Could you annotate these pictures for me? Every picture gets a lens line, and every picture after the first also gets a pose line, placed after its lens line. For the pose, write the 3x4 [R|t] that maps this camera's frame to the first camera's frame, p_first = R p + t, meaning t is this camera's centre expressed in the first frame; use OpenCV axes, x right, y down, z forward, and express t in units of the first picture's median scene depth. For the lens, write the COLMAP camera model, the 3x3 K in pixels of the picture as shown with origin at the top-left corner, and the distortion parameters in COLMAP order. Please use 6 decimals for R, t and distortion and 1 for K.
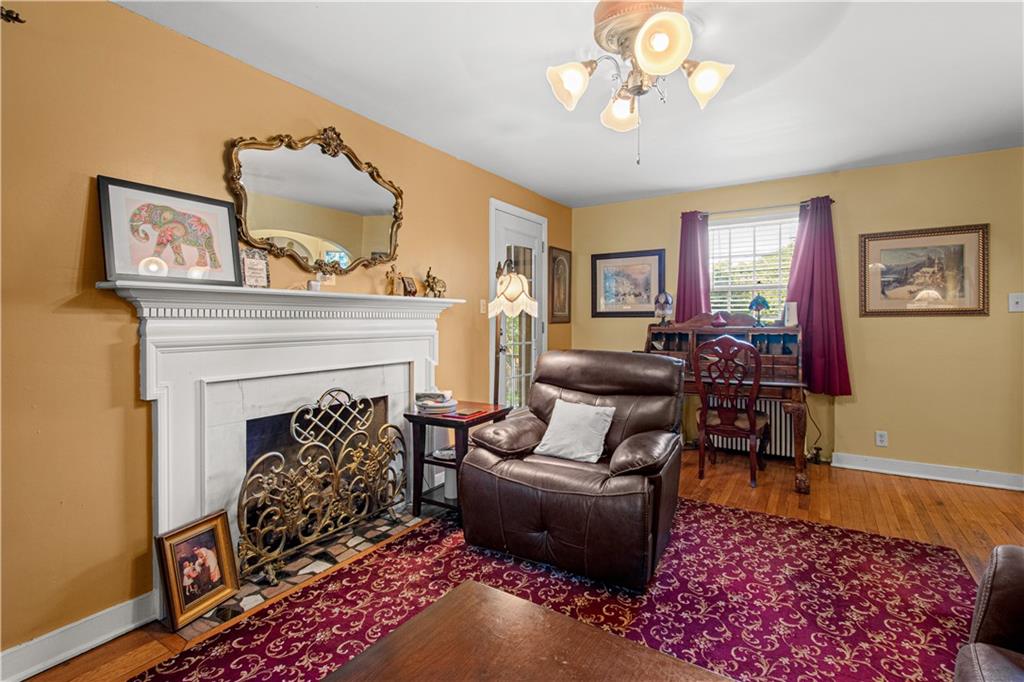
lens RADIAL K [[489.1, 0, 512.0], [0, 489.1, 341.0], [0, 0, 1]] dist [-0.016082, -0.000484]
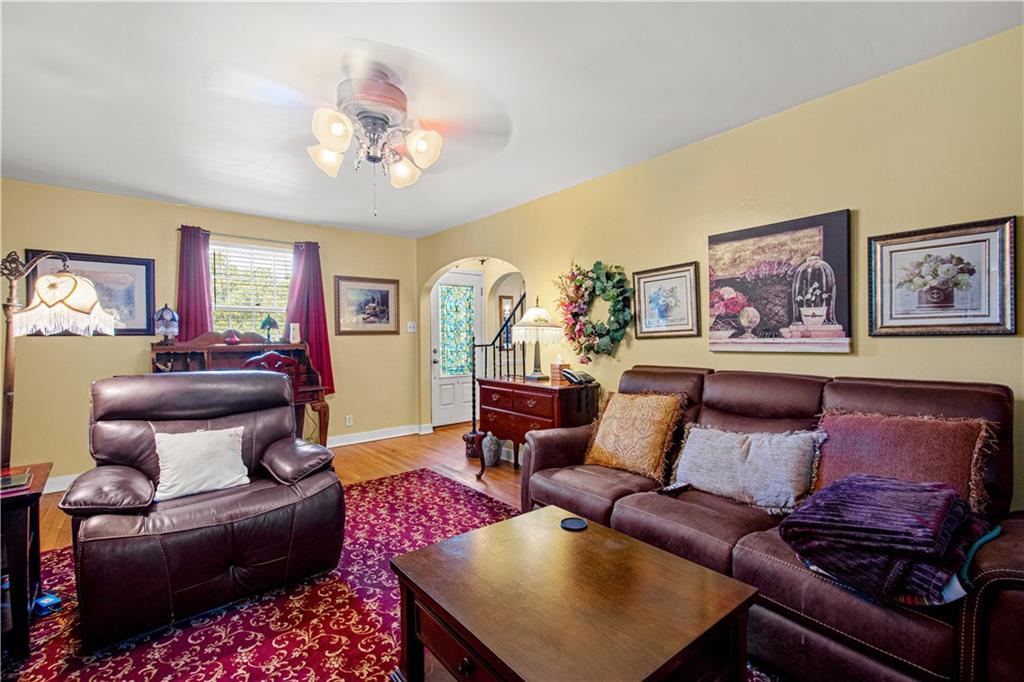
lens RADIAL K [[452.6, 0, 512.0], [0, 452.6, 341.0], [0, 0, 1]] dist [0.249429, -0.109931]
pose [[0.323764, -0.014293, 0.946030, -0.399072], [0.047382, 0.998876, -0.001124, -0.007703], [-0.944951, 0.045189, 0.324077, 0.099804]]
